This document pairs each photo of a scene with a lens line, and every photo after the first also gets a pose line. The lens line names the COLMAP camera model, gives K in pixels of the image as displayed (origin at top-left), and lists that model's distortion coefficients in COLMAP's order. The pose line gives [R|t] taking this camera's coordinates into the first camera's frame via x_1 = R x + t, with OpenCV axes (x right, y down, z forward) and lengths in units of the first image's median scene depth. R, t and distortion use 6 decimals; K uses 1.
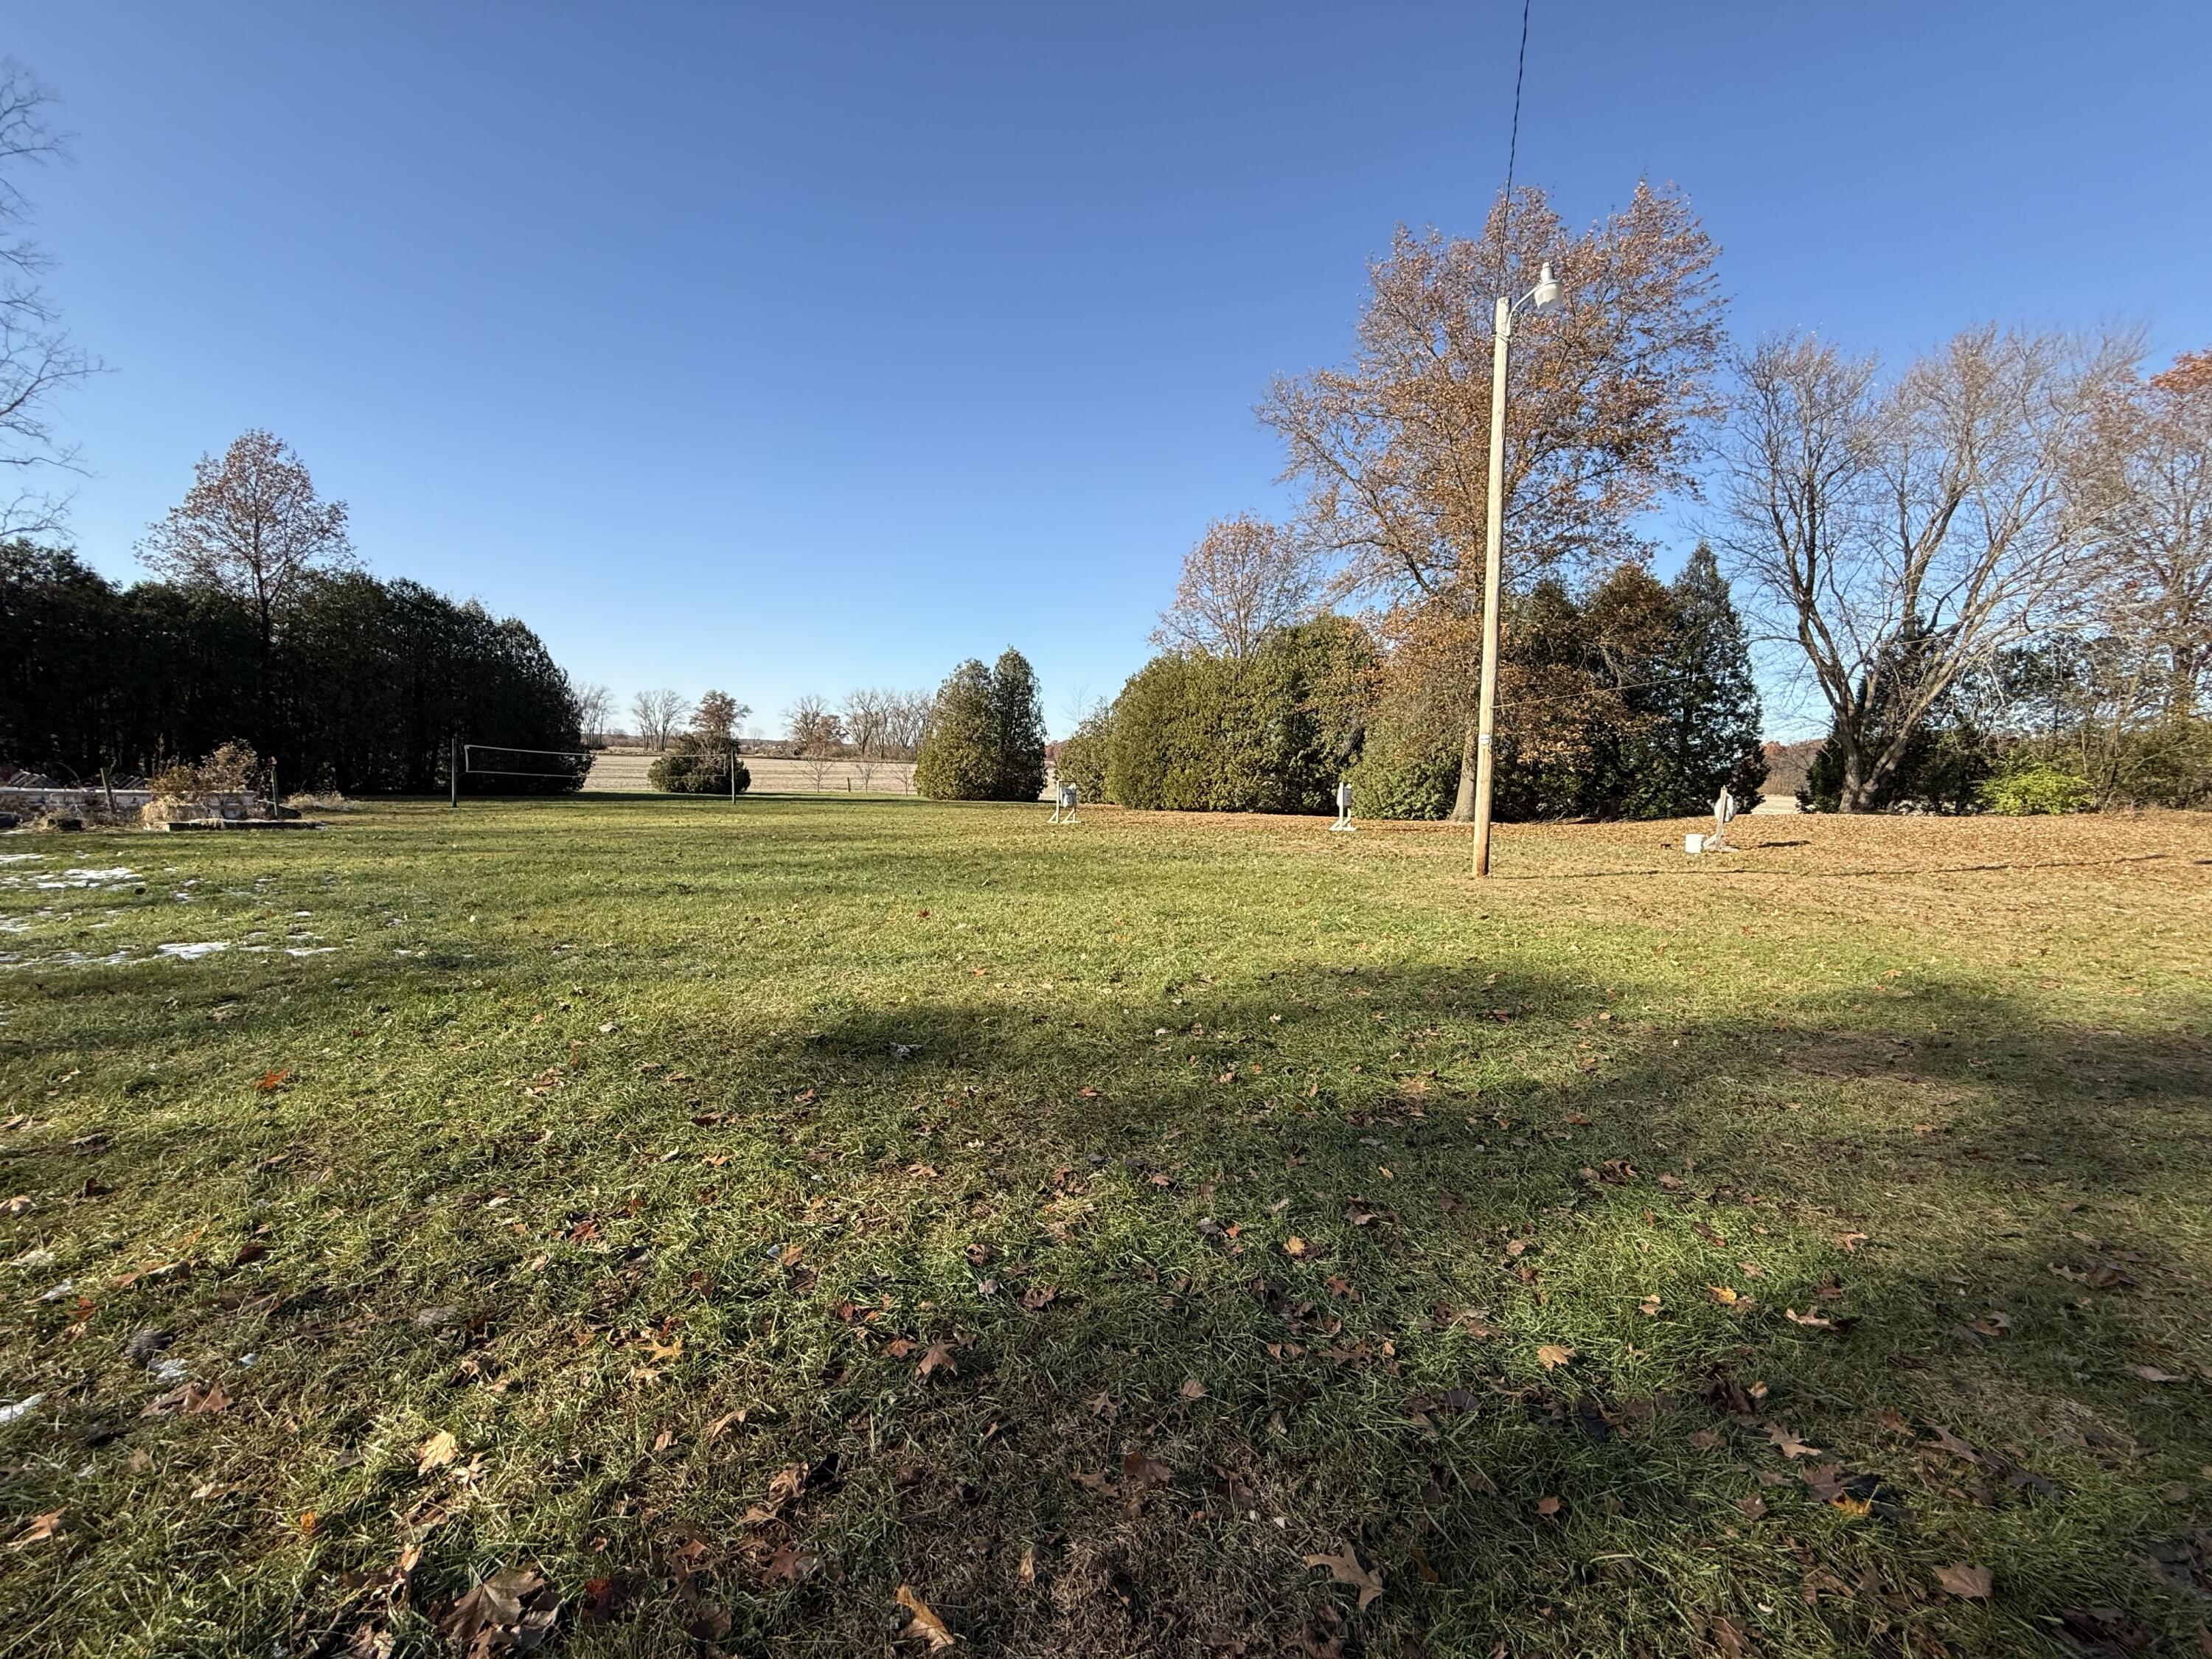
lens RADIAL K [[887.0, 0, 1106.0], [0, 887.0, 829.5], [0, 0, 1]] dist [0.001228, 0.000022]
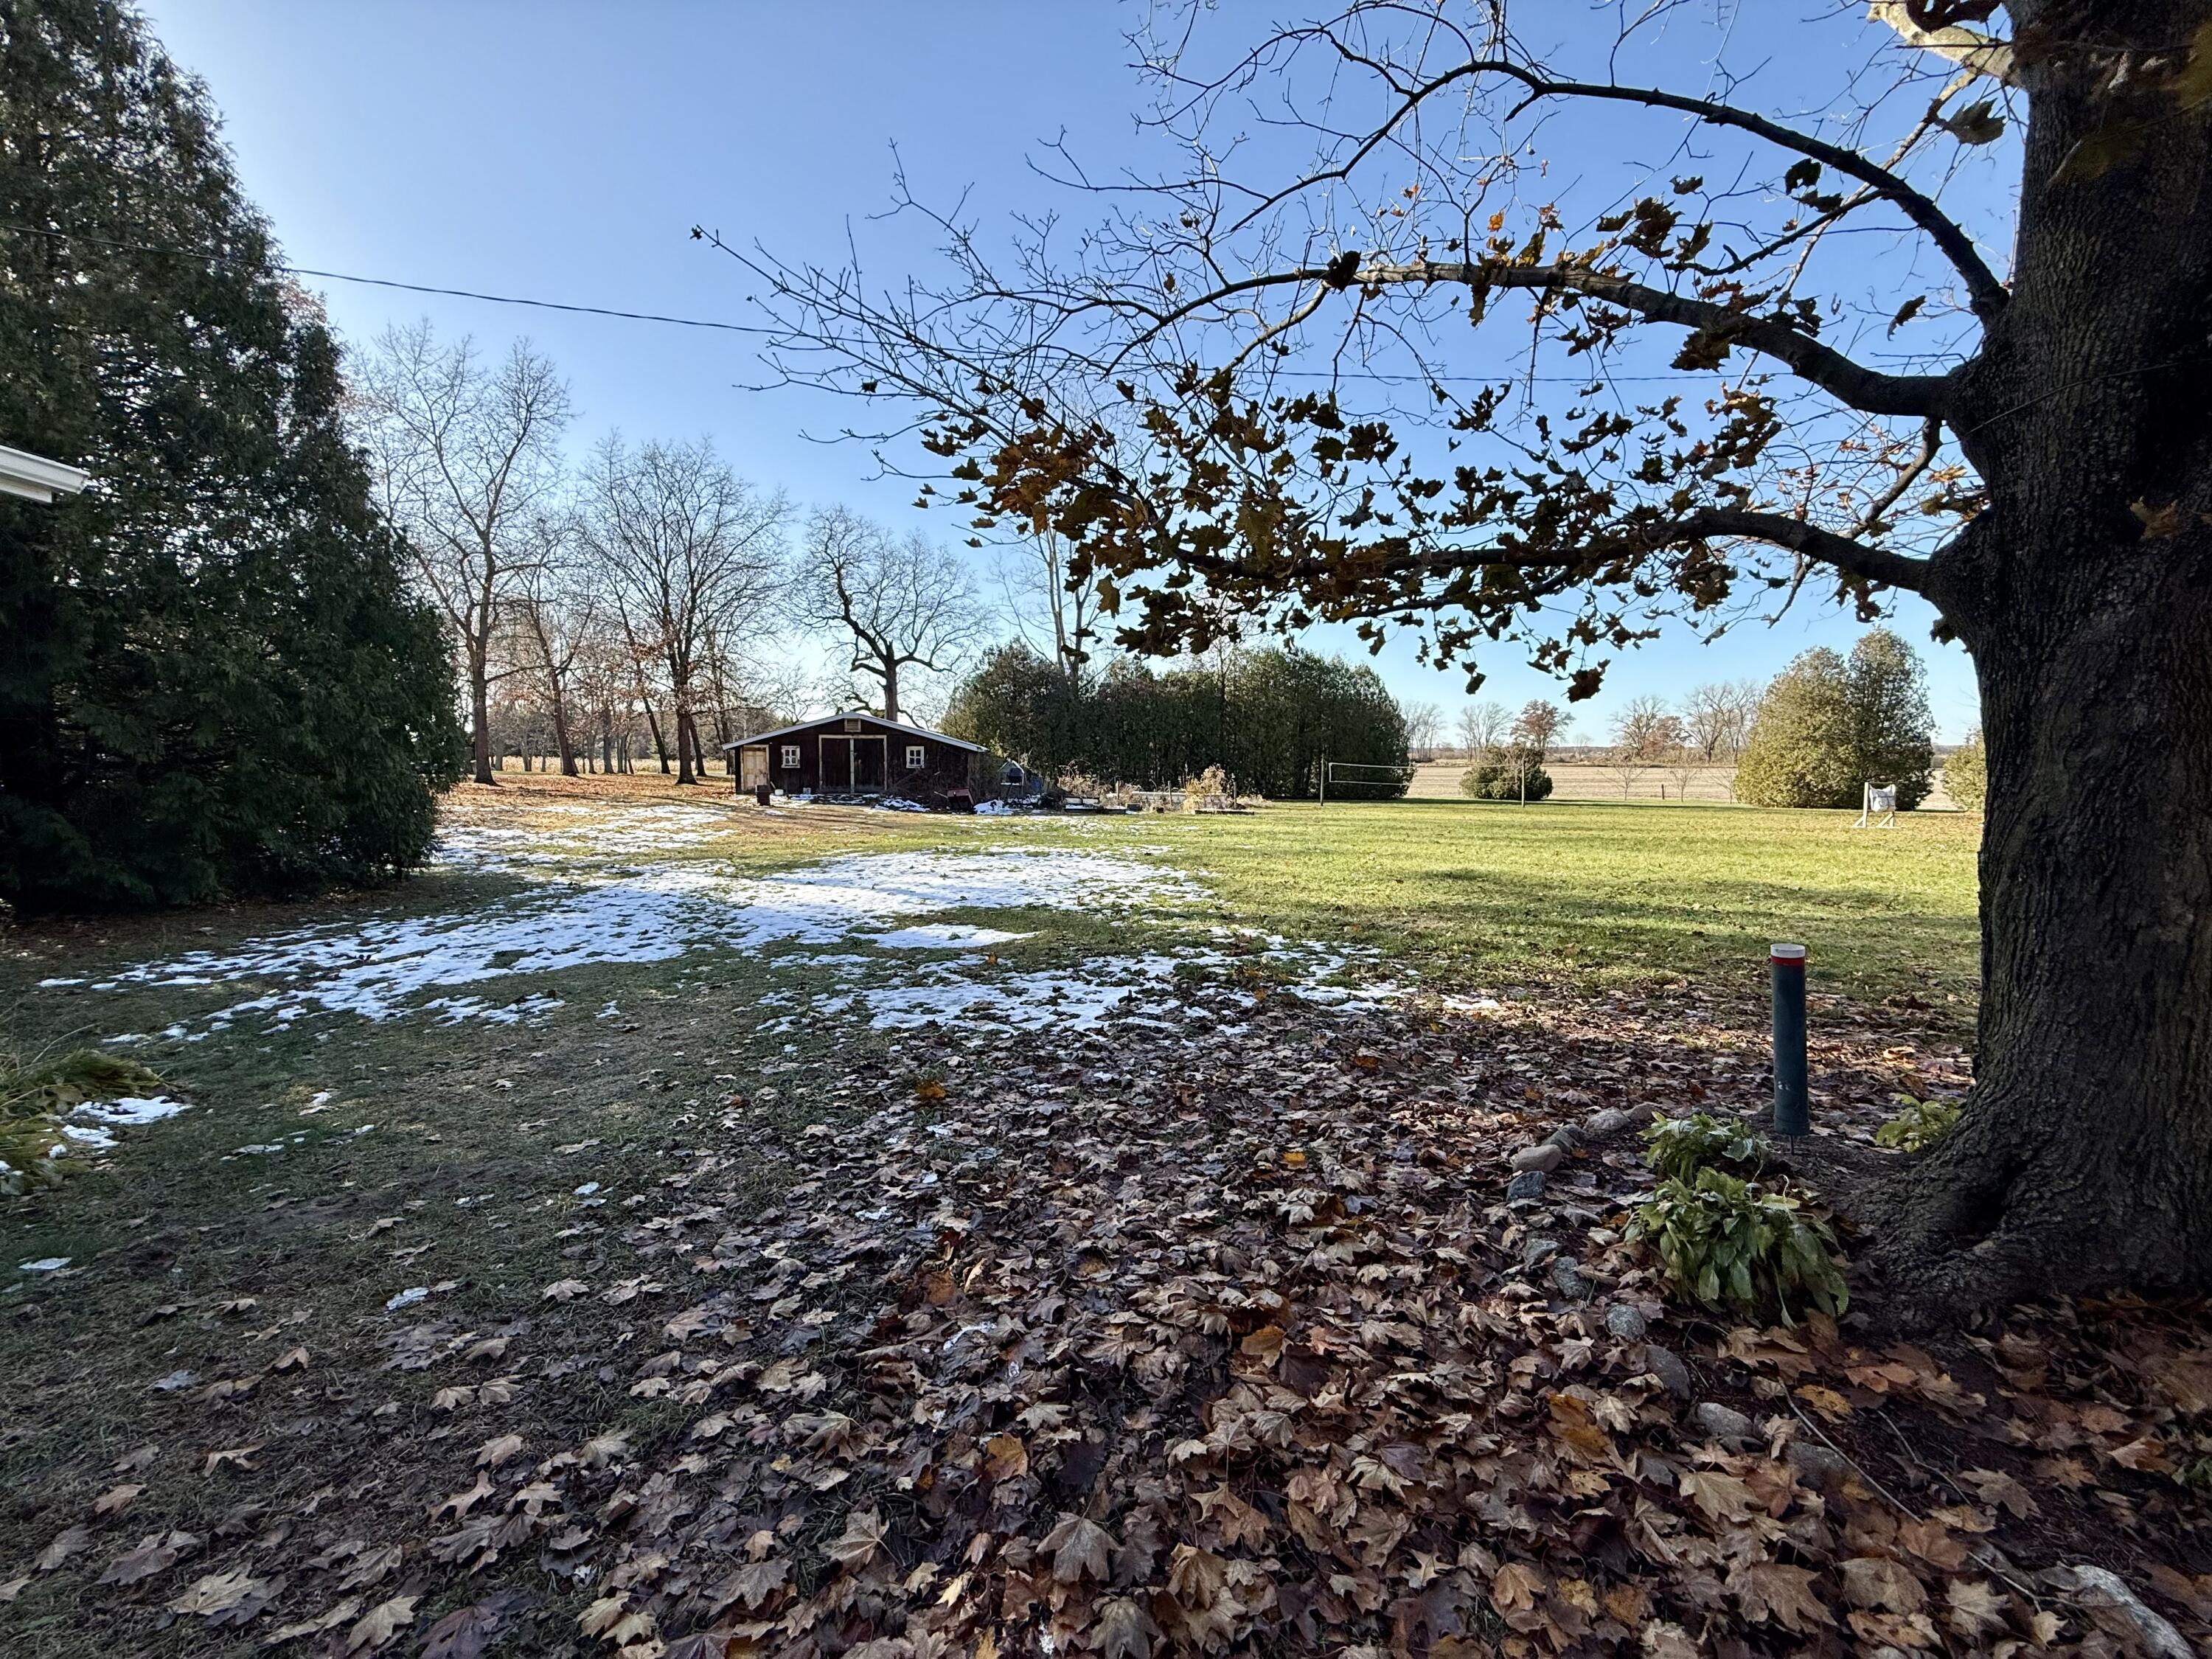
lens RADIAL K [[887.0, 0, 1106.0], [0, 887.0, 829.5], [0, 0, 1]] dist [0.001228, 0.000022]
pose [[0.647945, 0.027700, -0.761183, 0.063453], [-0.036328, 0.999325, 0.005443, 0.008287], [0.760820, 0.024126, 0.648514, -0.092970]]
